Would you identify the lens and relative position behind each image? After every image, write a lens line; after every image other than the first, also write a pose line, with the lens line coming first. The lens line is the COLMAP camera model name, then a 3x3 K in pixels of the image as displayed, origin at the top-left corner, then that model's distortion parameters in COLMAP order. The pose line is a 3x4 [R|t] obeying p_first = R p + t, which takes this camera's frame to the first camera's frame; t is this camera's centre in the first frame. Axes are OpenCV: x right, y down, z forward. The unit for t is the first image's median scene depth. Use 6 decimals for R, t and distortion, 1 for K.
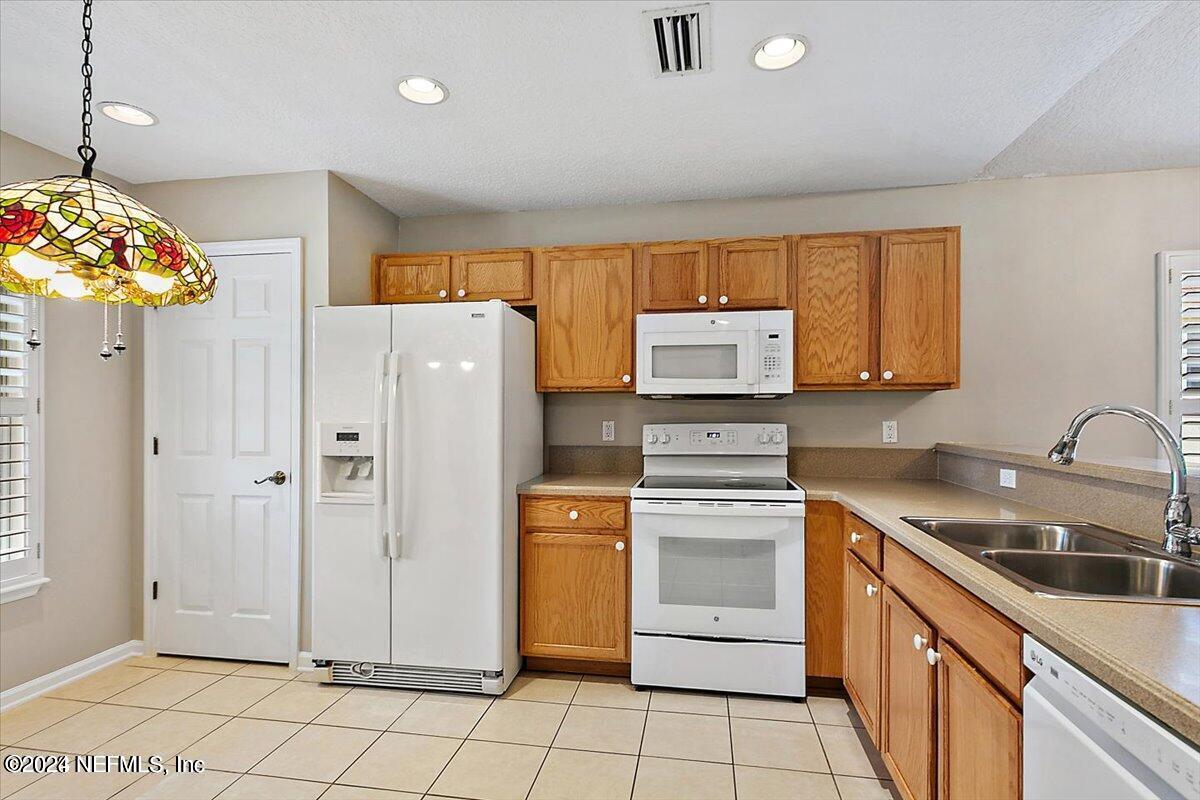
lens RADIAL K [[595.8, 0, 599.6], [0, 595.8, 412.2], [0, 0, 1]] dist [0.003094, 0.000421]
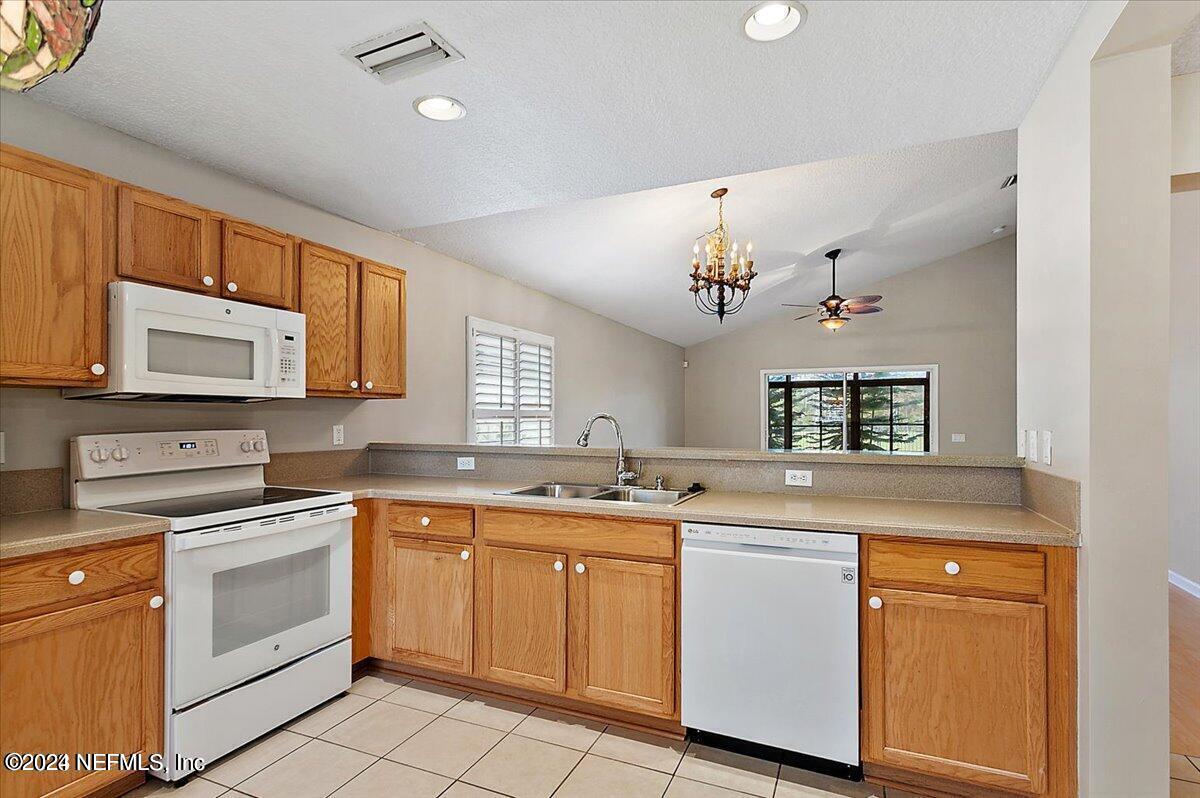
lens RADIAL K [[597.8, 0, 594.7], [0, 597.8, 417.3], [0, 0, 1]] dist [0.003466, 0.000666]
pose [[0.244108, -0.001246, 0.969747, -0.518512], [0.000491, 0.999999, 0.001161, -0.001190], [-0.969748, 0.000192, 0.244108, 0.289833]]
